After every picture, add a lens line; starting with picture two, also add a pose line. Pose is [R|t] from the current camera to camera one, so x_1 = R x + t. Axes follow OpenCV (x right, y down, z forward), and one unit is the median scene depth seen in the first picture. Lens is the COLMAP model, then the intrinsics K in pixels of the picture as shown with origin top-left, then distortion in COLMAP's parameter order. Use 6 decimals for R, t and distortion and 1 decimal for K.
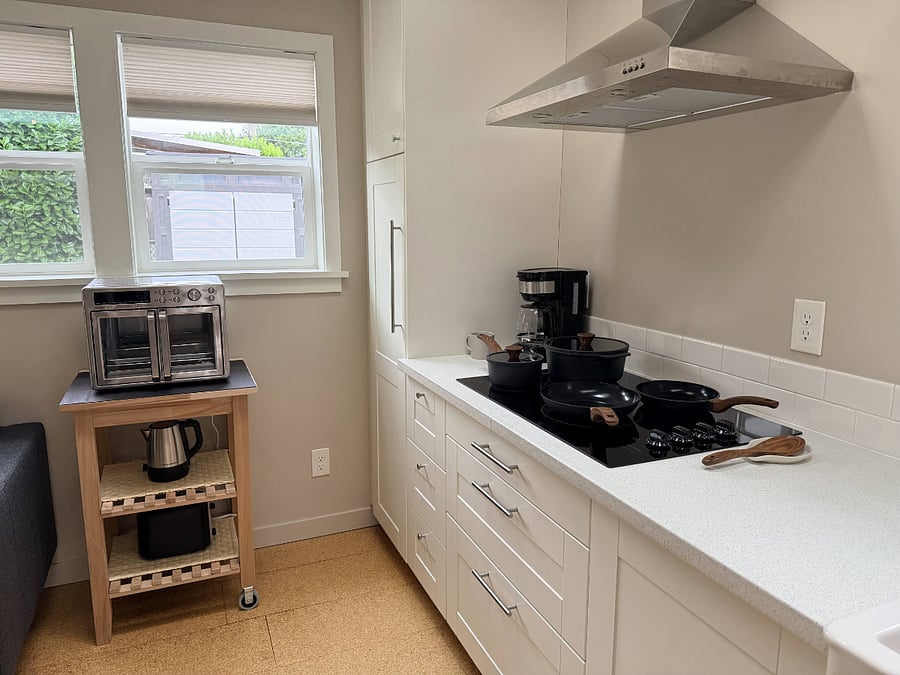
lens RADIAL K [[632.1, 0, 455.5], [0, 632.1, 336.8], [0, 0, 1]] dist [-0.005390, -0.003463]
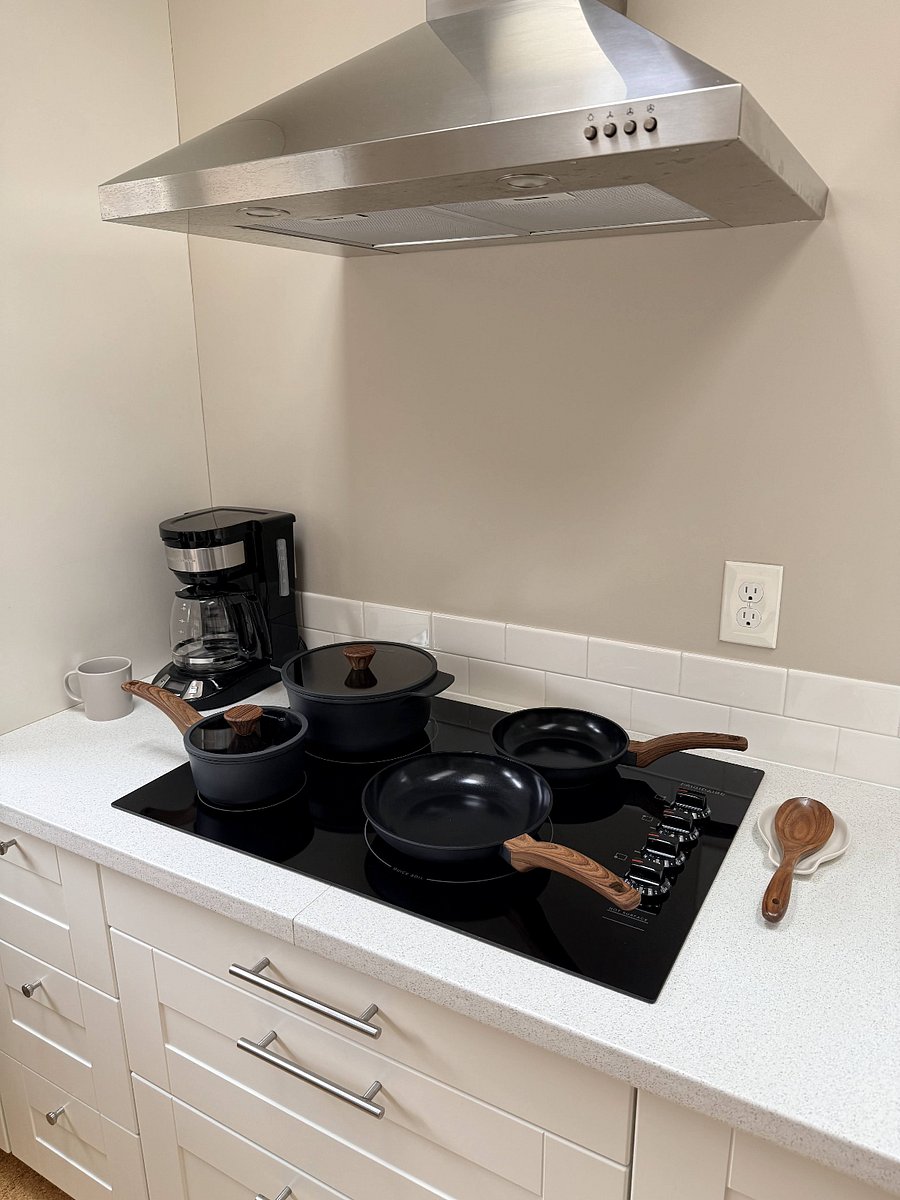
lens RADIAL K [[842.9, 0, 462.7], [0, 842.9, 606.5], [0, 0, 1]] dist [-0.005390, -0.003463]
pose [[0.796440, -0.171442, 0.579906, -0.112256], [0.112215, 0.984215, 0.136856, -0.113231], [-0.594215, -0.043923, 0.803106, 0.344381]]
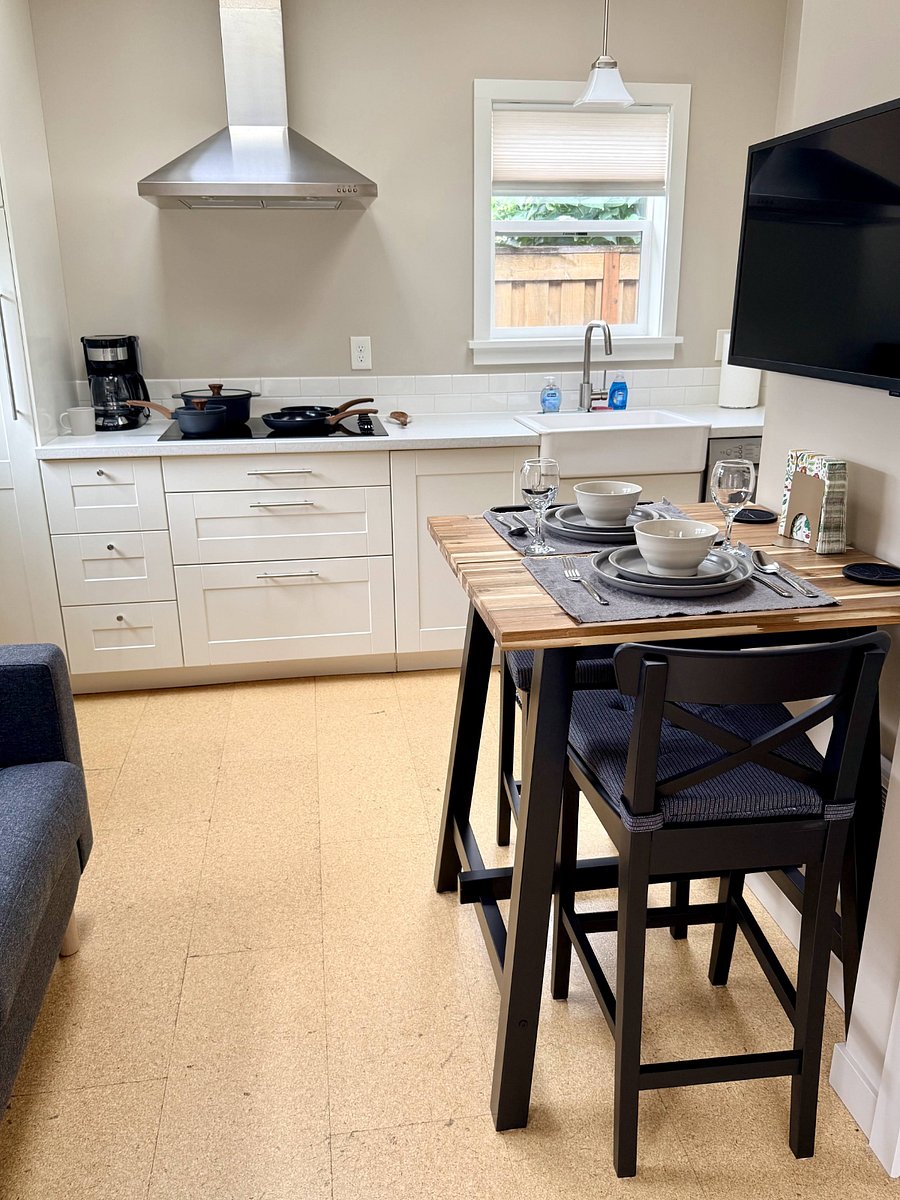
lens RADIAL K [[869.2, 0, 480.4], [0, 869.2, 599.3], [0, 0, 1]] dist [0.014910, 0.003689]
pose [[0.246809, -0.332197, 0.910346, -1.191317], [0.169804, 0.939699, 0.296871, -0.024669], [-0.954071, 0.081310, 0.288334, 0.051785]]
